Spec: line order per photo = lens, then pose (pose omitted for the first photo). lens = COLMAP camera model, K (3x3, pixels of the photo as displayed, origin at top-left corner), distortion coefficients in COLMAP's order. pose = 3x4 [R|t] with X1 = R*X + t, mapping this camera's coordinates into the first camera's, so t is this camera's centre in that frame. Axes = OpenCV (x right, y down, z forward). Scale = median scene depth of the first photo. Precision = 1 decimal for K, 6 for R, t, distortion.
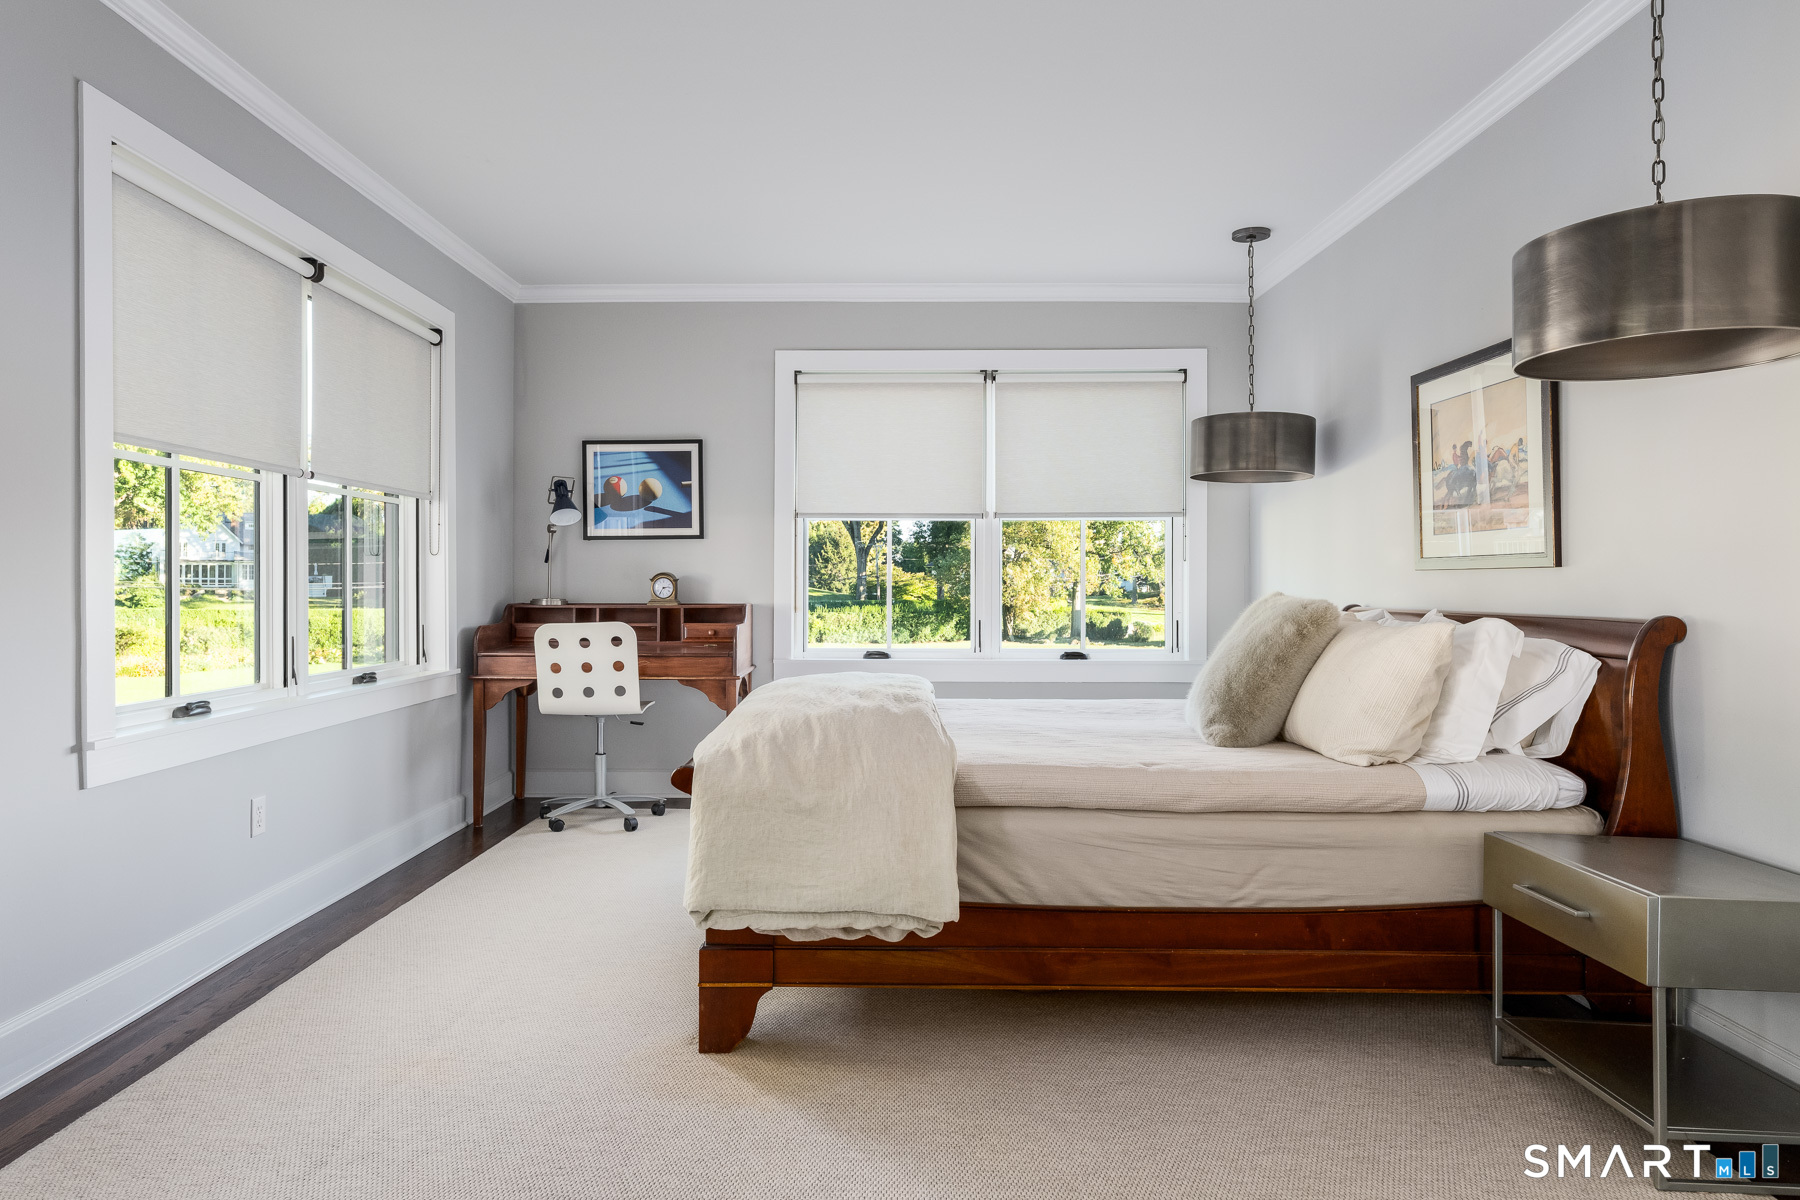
lens RADIAL K [[1099.8, 0, 892.9], [0, 1099.8, 570.9], [0, 0, 1]] dist [0.001977, 0.002127]
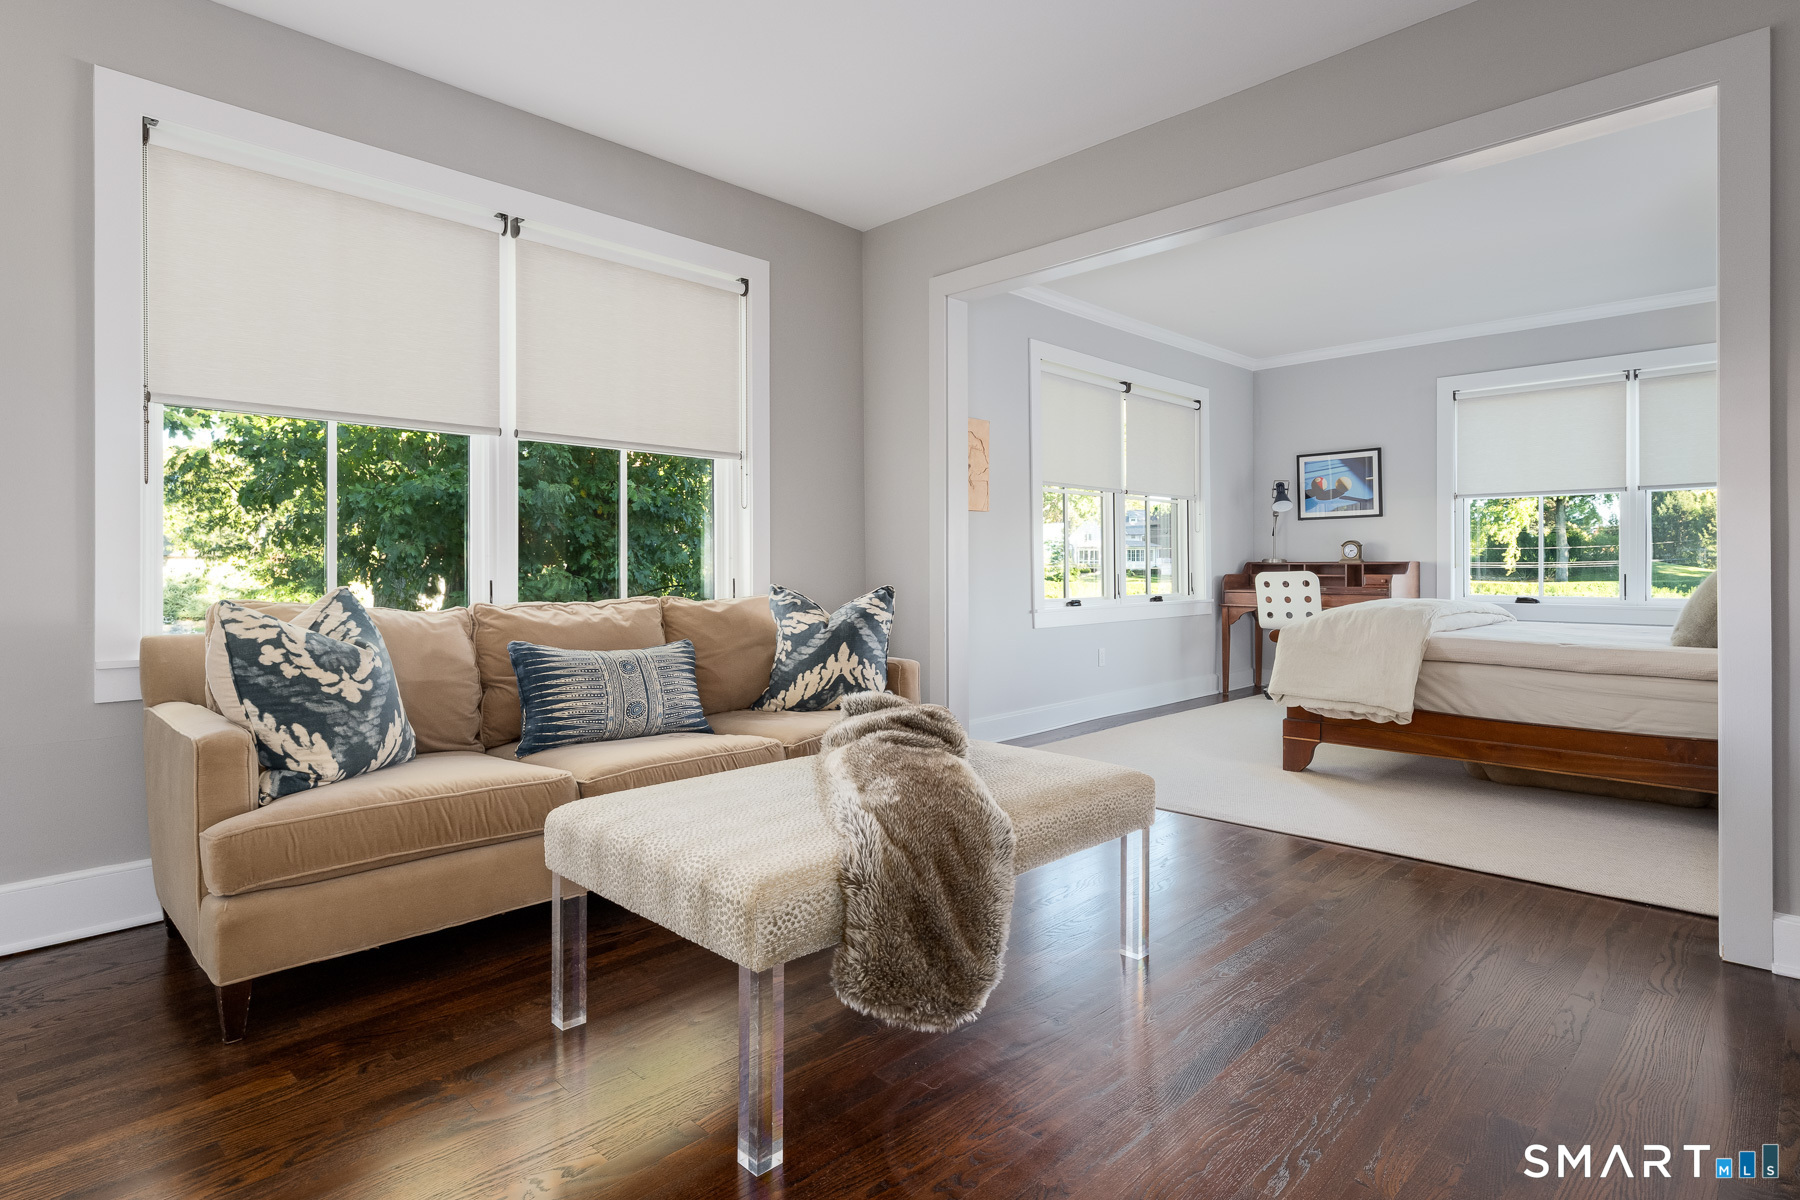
lens RADIAL K [[937.2, 0, 897.7], [0, 937.2, 559.5], [0, 0, 1]] dist [0.000777, 0.000048]
pose [[0.715823, -0.006661, -0.698250, 0.264038], [0.011925, 0.999925, 0.002686, 0.018380], [0.698179, -0.010249, 0.715849, -0.367329]]
